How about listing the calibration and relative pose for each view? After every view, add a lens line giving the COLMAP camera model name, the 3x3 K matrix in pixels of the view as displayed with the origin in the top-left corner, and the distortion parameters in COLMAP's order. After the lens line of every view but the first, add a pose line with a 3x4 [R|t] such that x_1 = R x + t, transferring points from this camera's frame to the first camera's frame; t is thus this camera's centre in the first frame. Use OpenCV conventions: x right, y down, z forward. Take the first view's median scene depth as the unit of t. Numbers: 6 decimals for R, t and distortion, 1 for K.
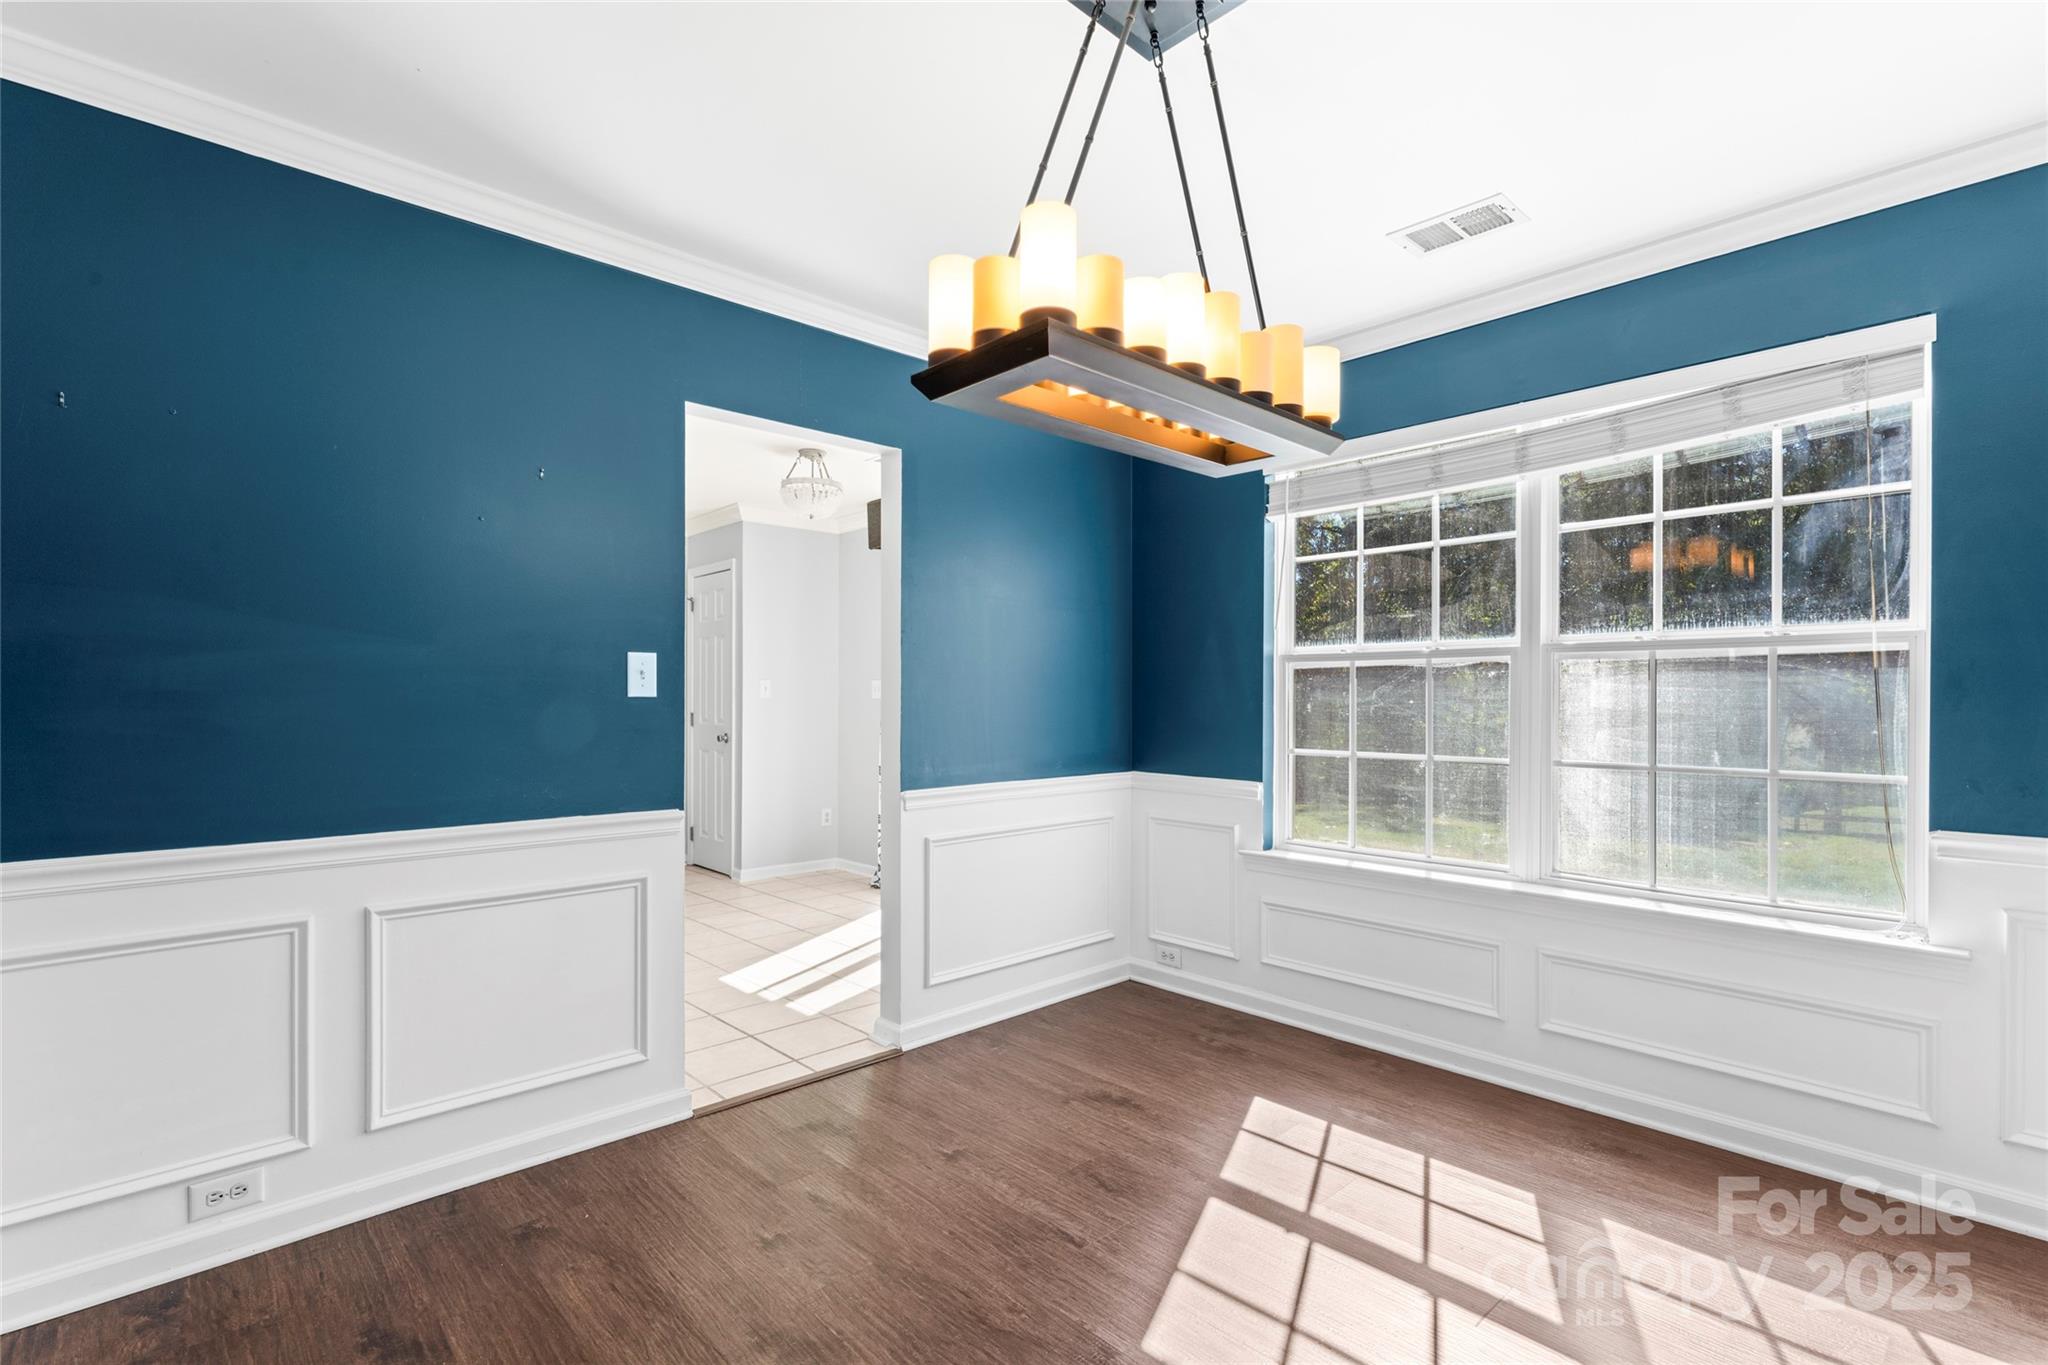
lens RADIAL K [[935.8, 0, 995.4], [0, 935.8, 699.4], [0, 0, 1]] dist [0.000343, -0.000557]
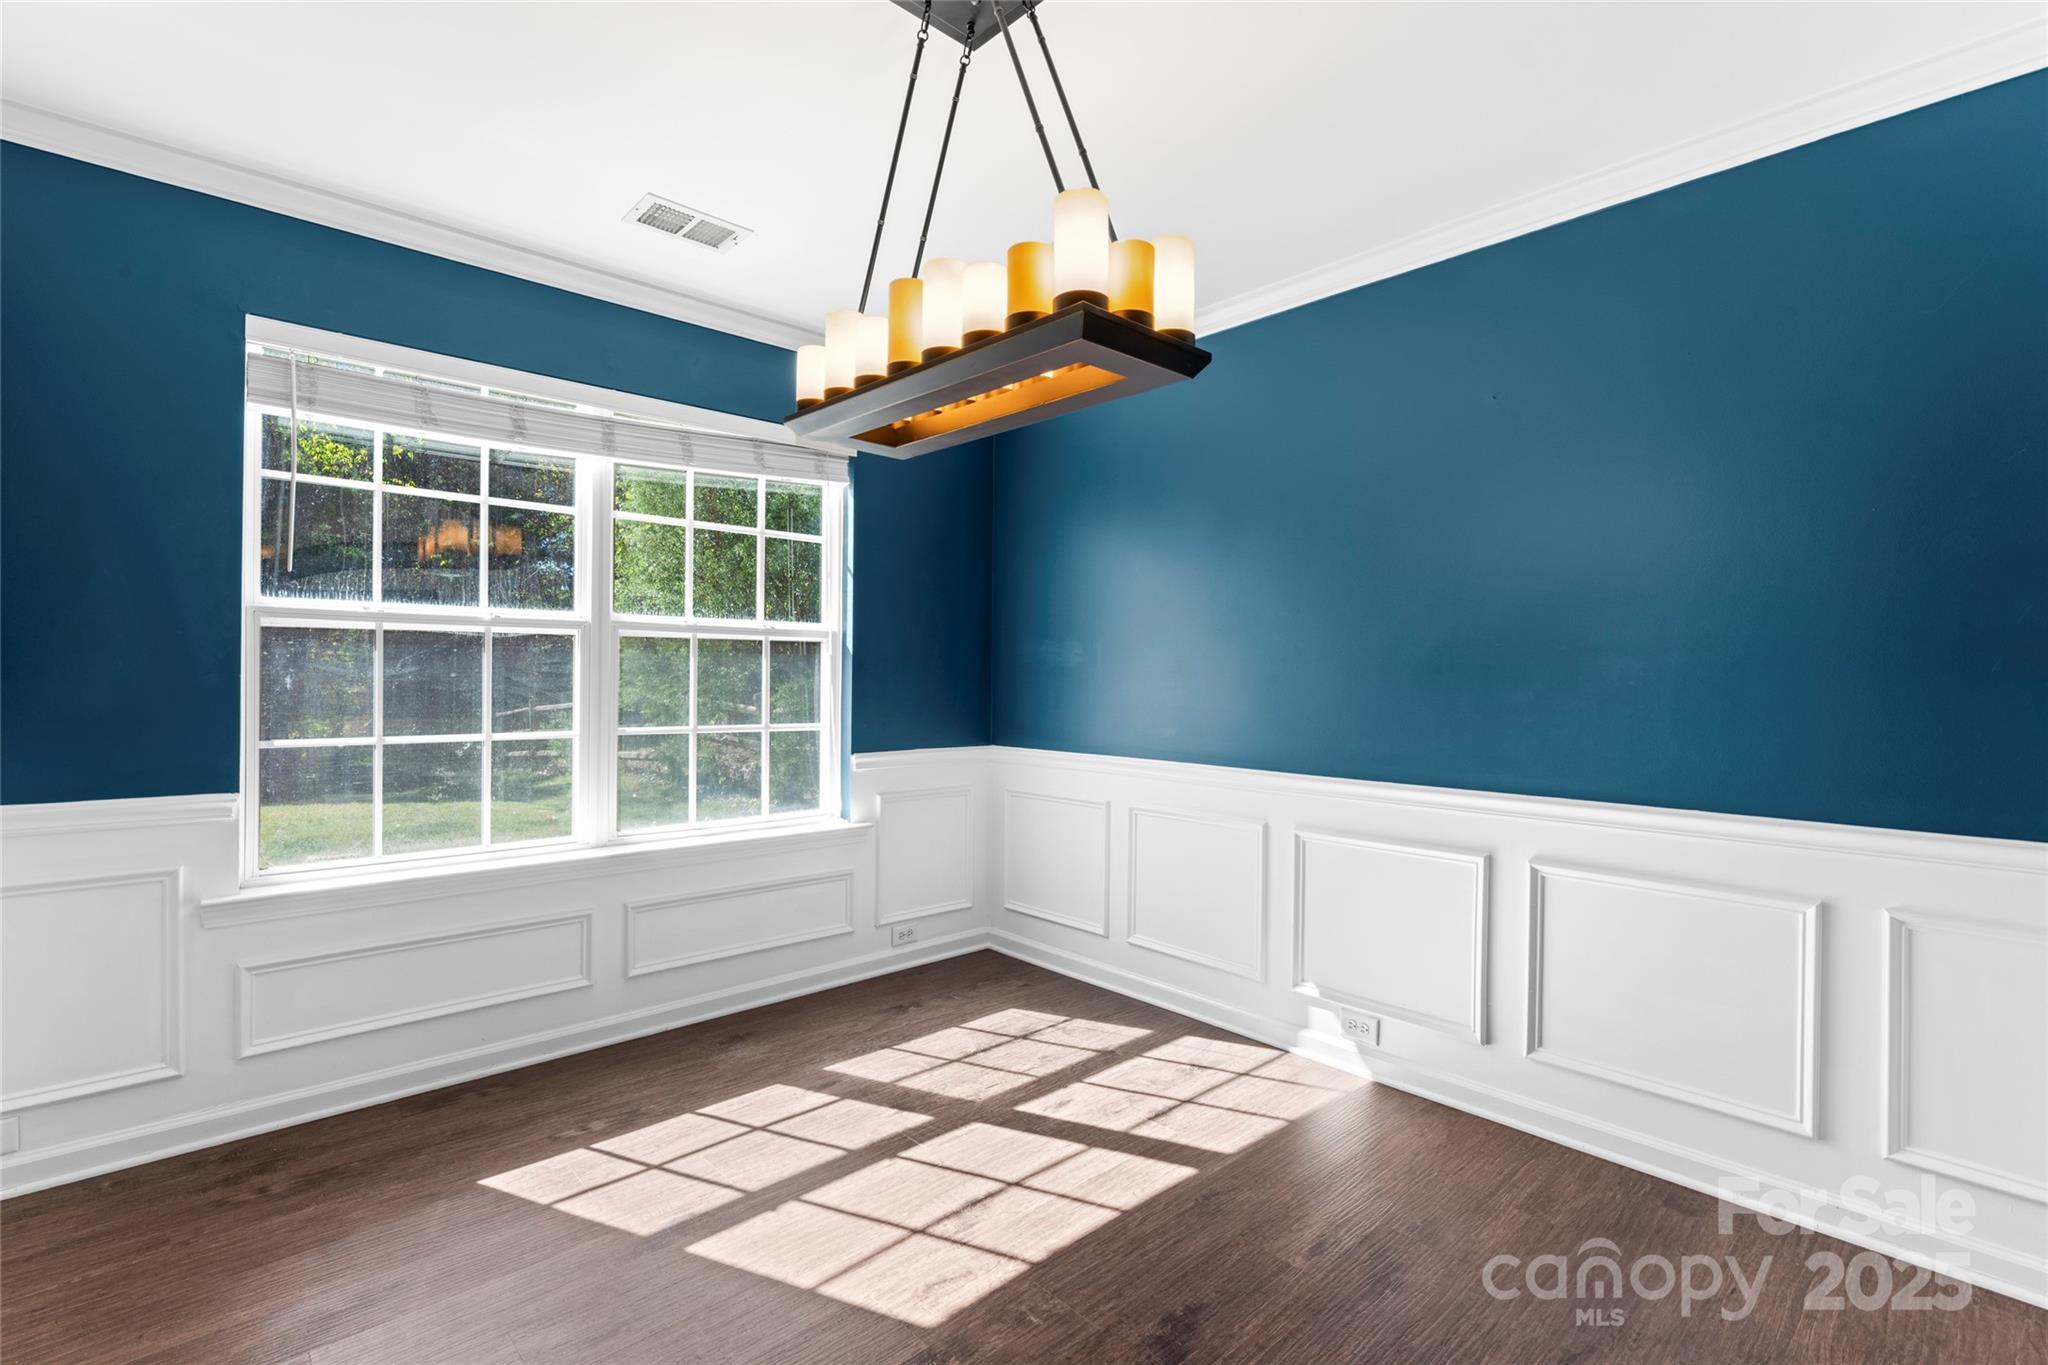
lens RADIAL K [[935.8, 0, 1029.3], [0, 935.8, 685.3], [0, 0, 1]] dist [0.000343, -0.000557]
pose [[-0.015251, -0.011533, 0.999817, -0.454362], [-0.004742, 0.999923, 0.011461, -0.000274], [-0.999872, -0.004567, -0.015305, 0.500511]]
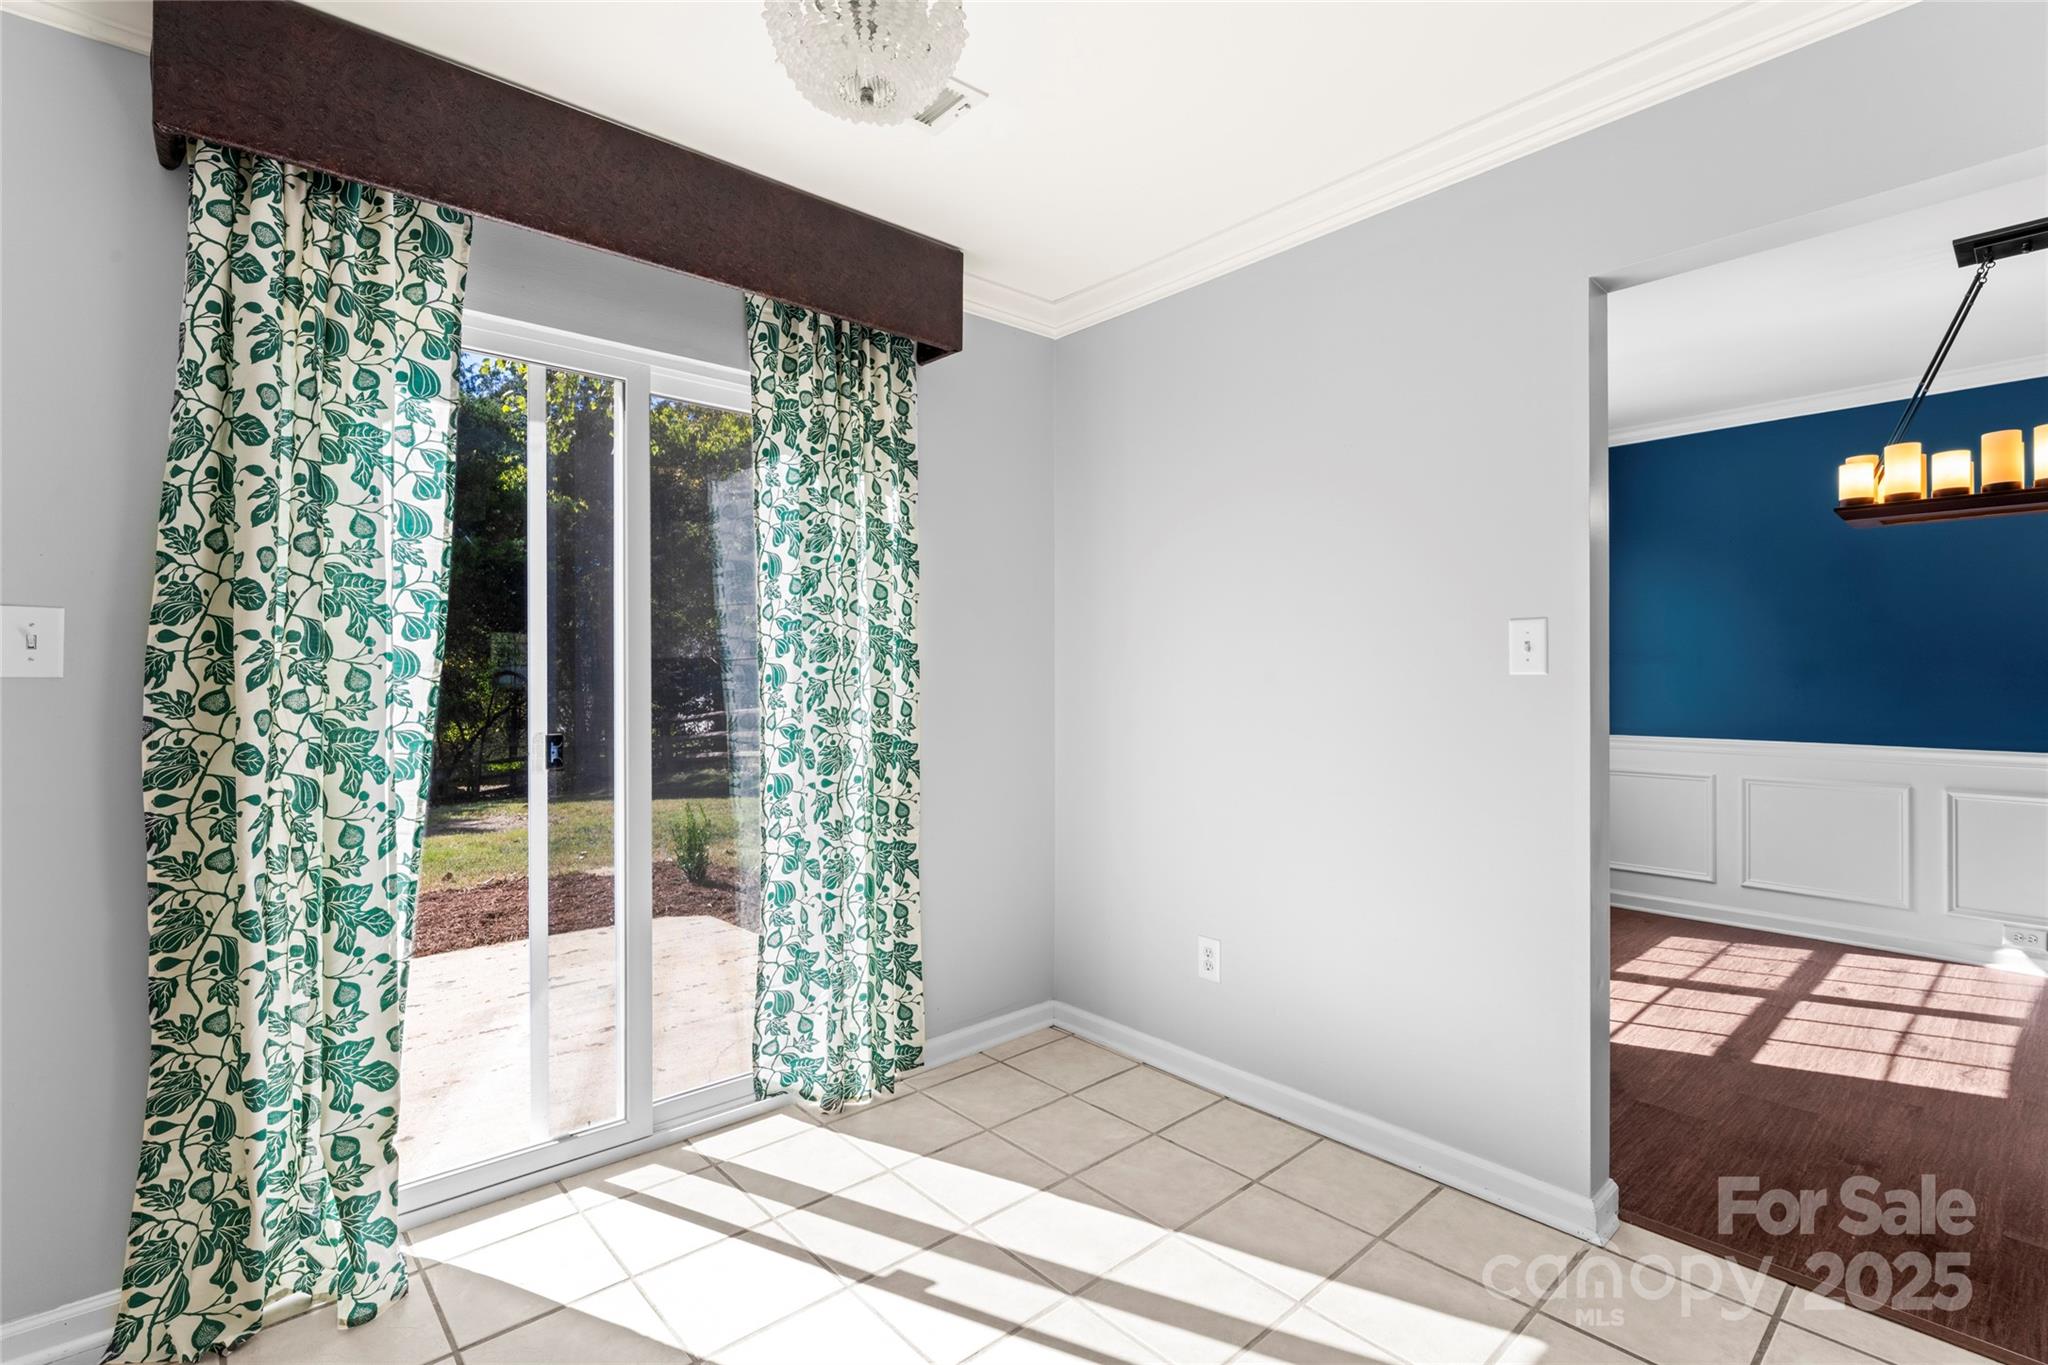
lens RADIAL K [[935.8, 0, 1000.7], [0, 935.8, 674.1], [0, 0, 1]] dist [0.000343, -0.000557]
pose [[0.023197, 0.006436, 0.999710, -0.782669], [0.004812, 0.999967, -0.006549, 0.002462], [-0.999719, 0.004963, 0.023166, 1.446993]]
